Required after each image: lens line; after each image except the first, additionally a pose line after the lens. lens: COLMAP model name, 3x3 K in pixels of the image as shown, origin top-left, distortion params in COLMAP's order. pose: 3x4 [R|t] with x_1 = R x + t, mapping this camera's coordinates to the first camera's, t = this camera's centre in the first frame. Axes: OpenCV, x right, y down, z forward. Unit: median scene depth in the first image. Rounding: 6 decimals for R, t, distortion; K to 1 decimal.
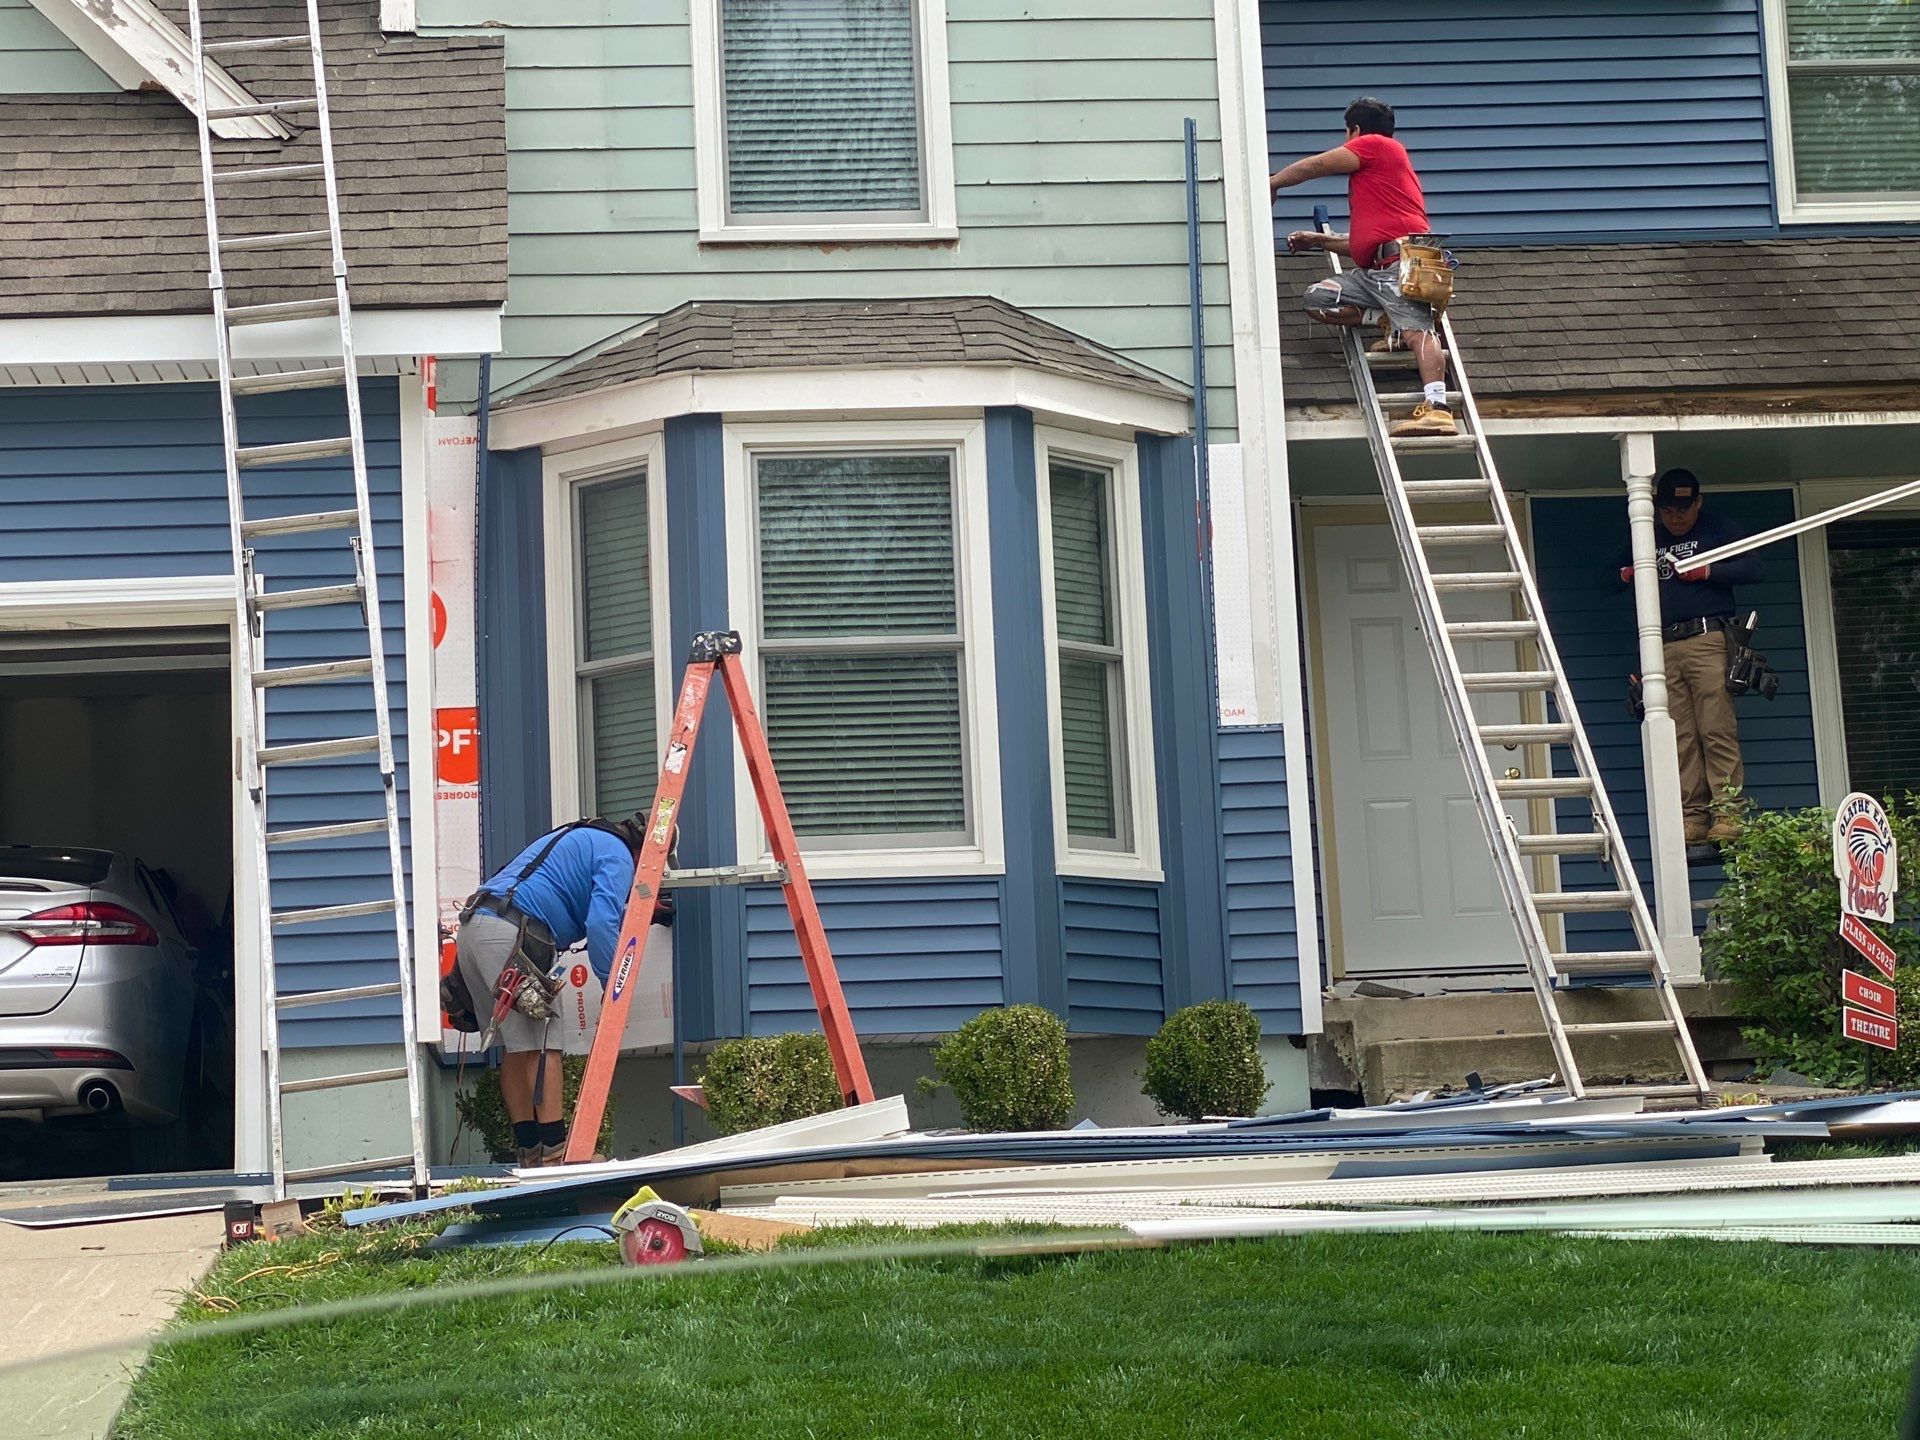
lens RADIAL K [[3957.3, 0, 960.0], [0, 3957.3, 720.0], [0, 0, 1]] dist [-0.017718, 1.548447]
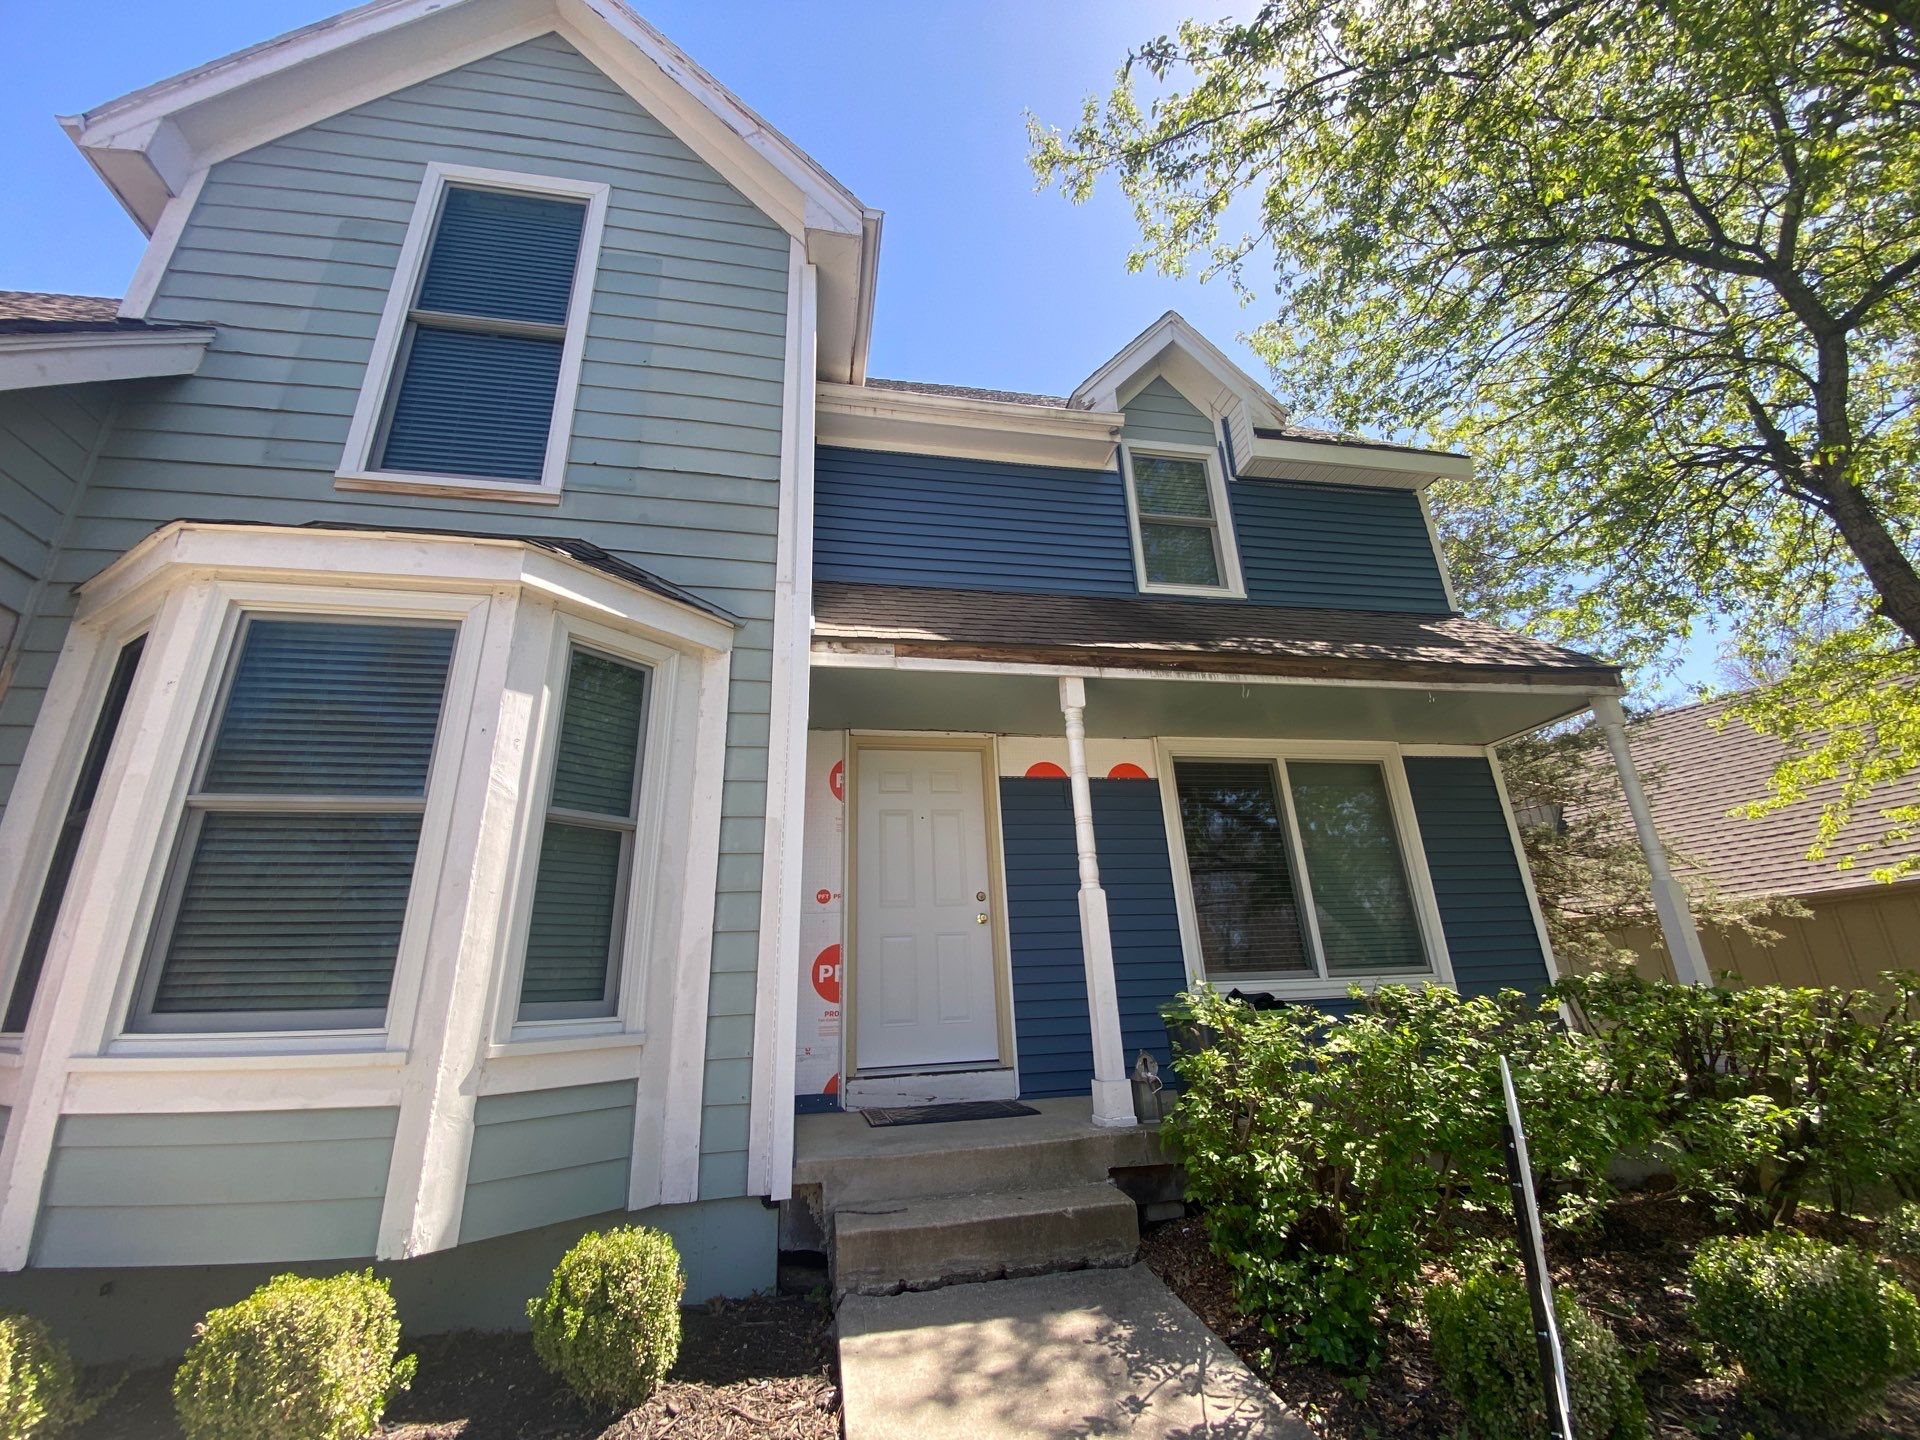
lens RADIAL K [[766.0, 0, 960.0], [0, 766.0, 720.0], [0, 0, 1]] dist [-0.001373, -0.009845]
pose [[0.994364, 0.043371, 0.096743, 0.111833], [-0.025840, 0.984123, -0.175598, -0.009888], [-0.102823, 0.172109, 0.979697, 0.783645]]
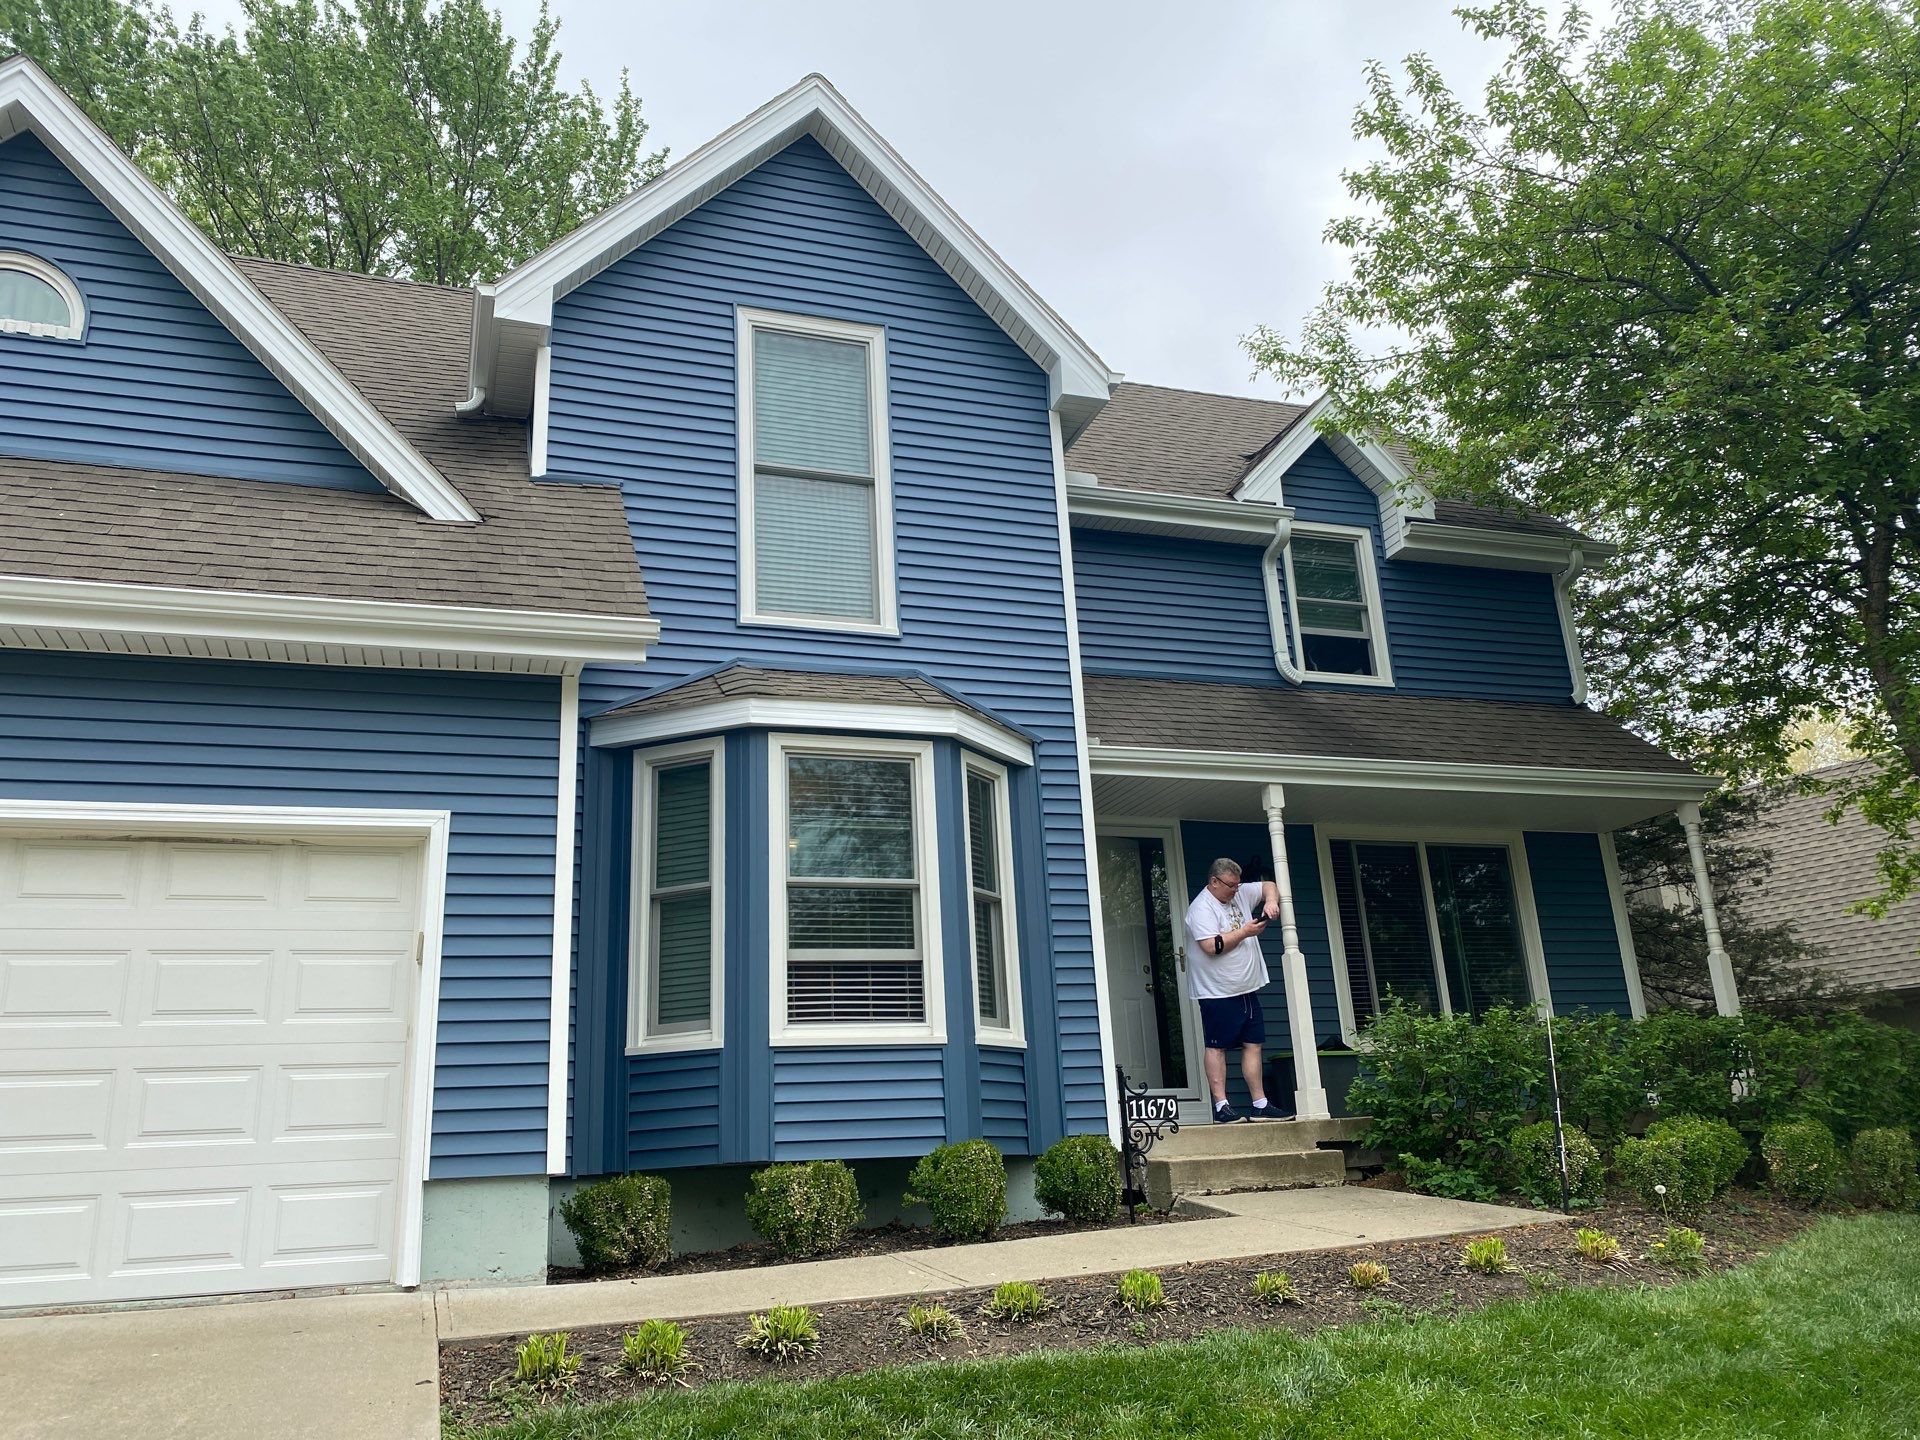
lens RADIAL K [[1510.7, 0, 951.9], [0, 1510.7, 708.5], [0, 0, 1]] dist [0.081785, -0.119835]
pose [[0.970221, 0.071042, 0.231568, -0.123257], [-0.033462, 0.986167, -0.162343, 0.007137], [-0.239897, 0.149760, 0.959177, 0.421662]]
